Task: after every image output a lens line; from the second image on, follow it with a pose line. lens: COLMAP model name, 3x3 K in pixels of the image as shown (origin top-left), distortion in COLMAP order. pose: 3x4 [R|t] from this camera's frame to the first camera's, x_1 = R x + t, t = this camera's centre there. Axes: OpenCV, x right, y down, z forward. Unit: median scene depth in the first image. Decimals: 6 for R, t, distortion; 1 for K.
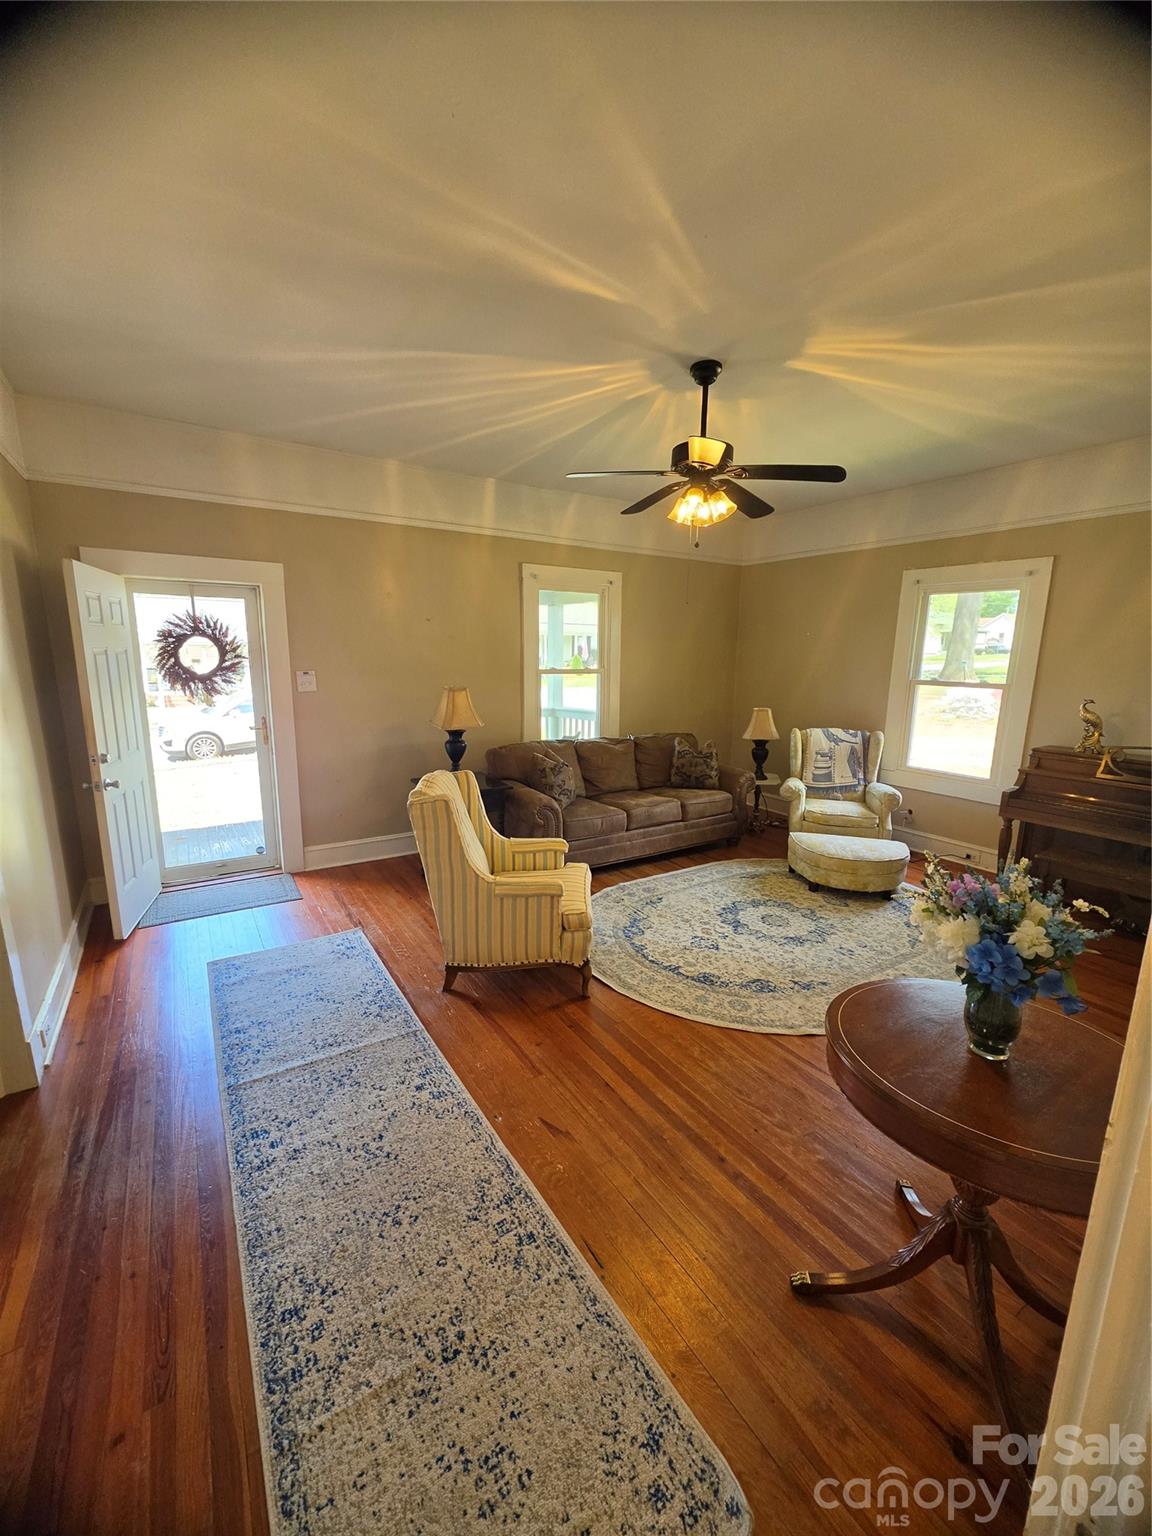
lens RADIAL K [[626.0, 0, 569.5], [0, 626.0, 767.0], [0, 0, 1]] dist [-0.006235, 0.000074]
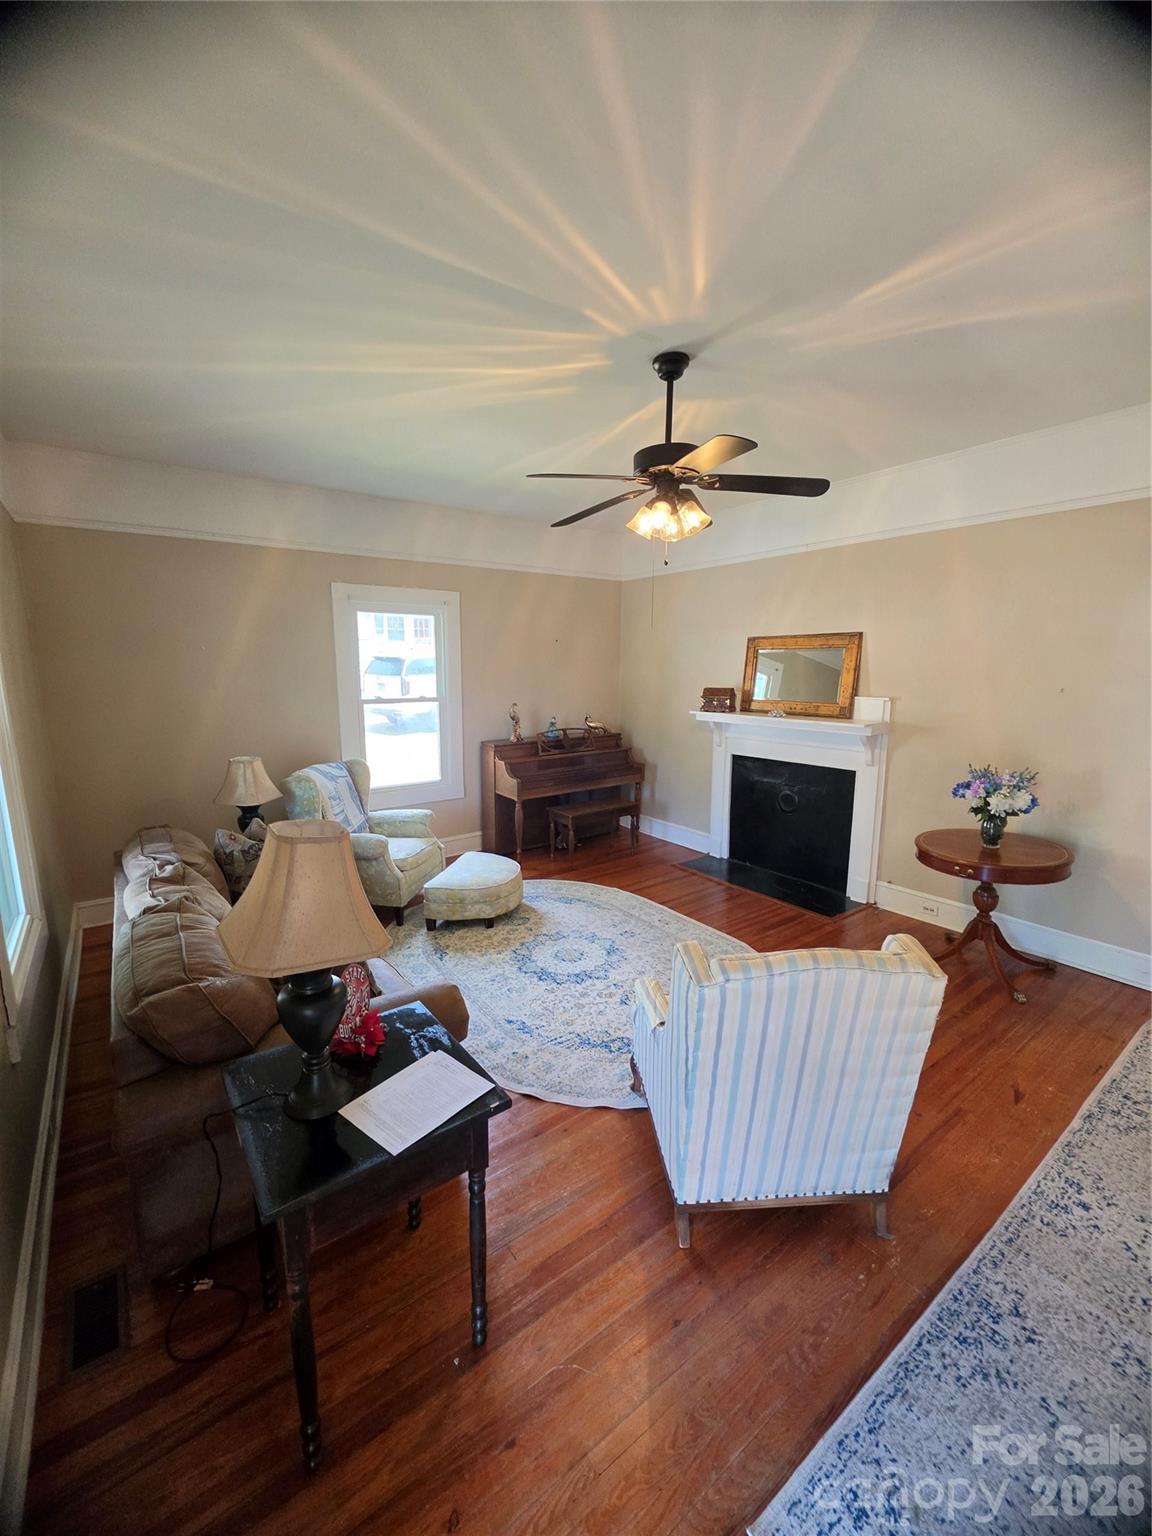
lens RADIAL K [[607.6, 0, 580.0], [0, 607.6, 769.8], [0, 0, 1]] dist [-0.002080, 0.000104]
pose [[-0.066617, -0.189232, 0.979670, -0.543111], [0.178678, 0.963717, 0.198300, -0.215789], [-0.981650, 0.188256, -0.030388, 0.963892]]
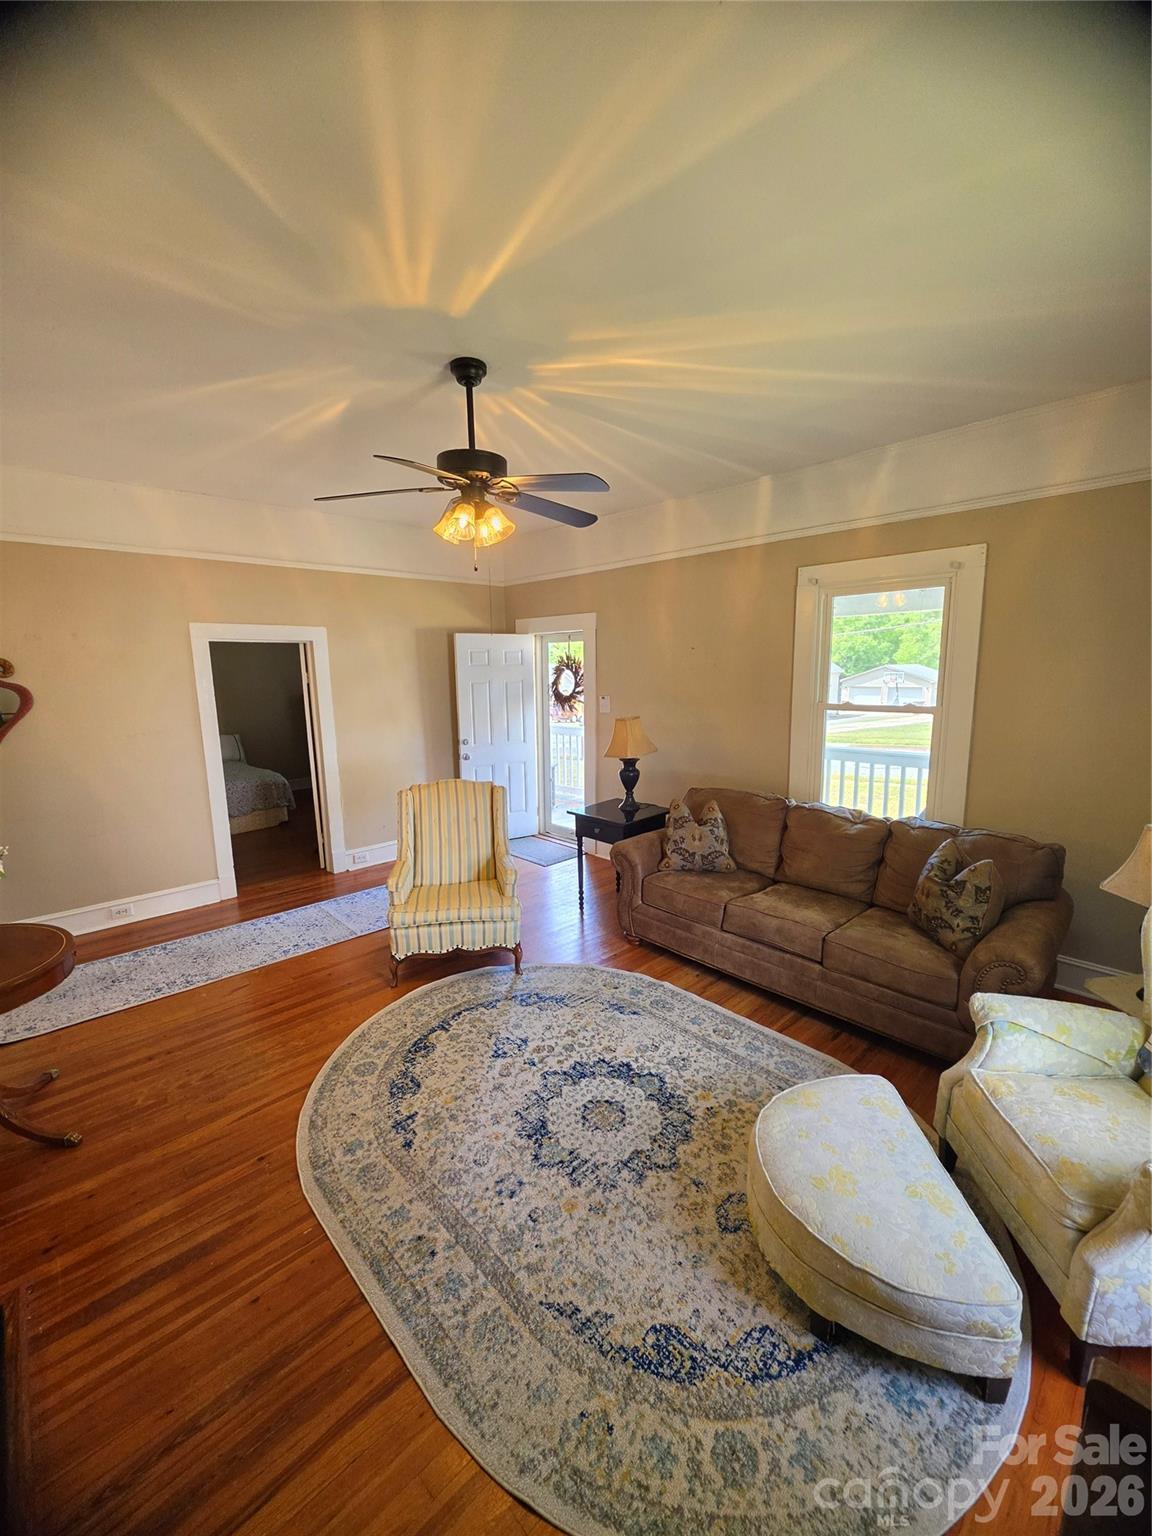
lens RADIAL K [[626.0, 0, 569.5], [0, 626.0, 767.0], [0, 0, 1]] dist [-0.006235, 0.000074]
pose [[0.177683, 0.144670, -0.973396, 0.893091], [-0.160459, 0.980157, 0.116385, -0.168952], [0.970918, 0.135511, 0.197371, 0.798750]]
